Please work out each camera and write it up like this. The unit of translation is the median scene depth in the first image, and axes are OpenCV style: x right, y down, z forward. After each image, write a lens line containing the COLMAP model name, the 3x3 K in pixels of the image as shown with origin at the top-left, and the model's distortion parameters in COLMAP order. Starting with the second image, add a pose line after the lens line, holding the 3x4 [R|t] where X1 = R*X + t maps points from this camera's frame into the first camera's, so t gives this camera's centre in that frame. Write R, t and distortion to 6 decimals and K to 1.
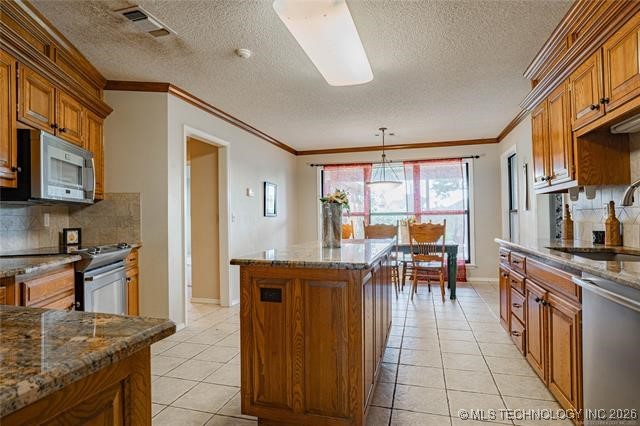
lens RADIAL K [[351.0, 0, 320.9], [0, 351.0, 211.6], [0, 0, 1]] dist [-0.052819, 0.037830]
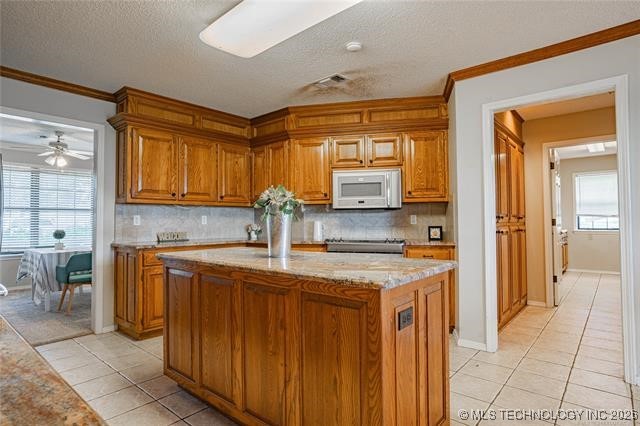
lens RADIAL K [[351.0, 0, 320.9], [0, 351.0, 211.6], [0, 0, 1]] dist [-0.052819, 0.037830]
pose [[-0.420539, -0.011239, -0.907205, 0.407974], [0.025697, 0.999375, -0.024293, 0.010570], [0.906910, -0.033529, -0.419987, 0.786231]]
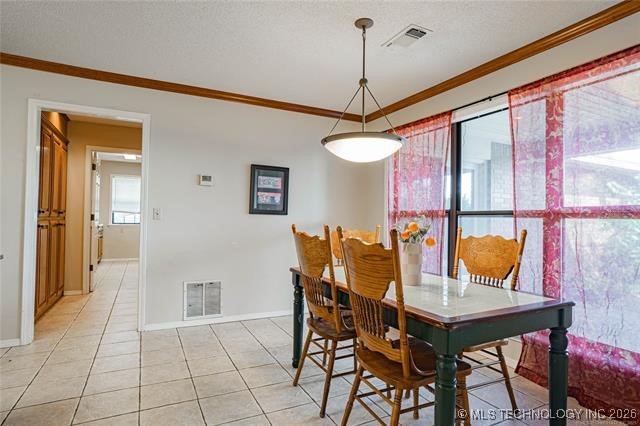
lens RADIAL K [[351.0, 0, 320.9], [0, 351.0, 211.6], [0, 0, 1]] dist [-0.052819, 0.037830]
pose [[0.680104, 0.007941, -0.733072, 0.542123], [-0.011196, 0.999937, 0.000444, 0.007202], [0.733030, 0.007906, 0.680151, 0.757692]]
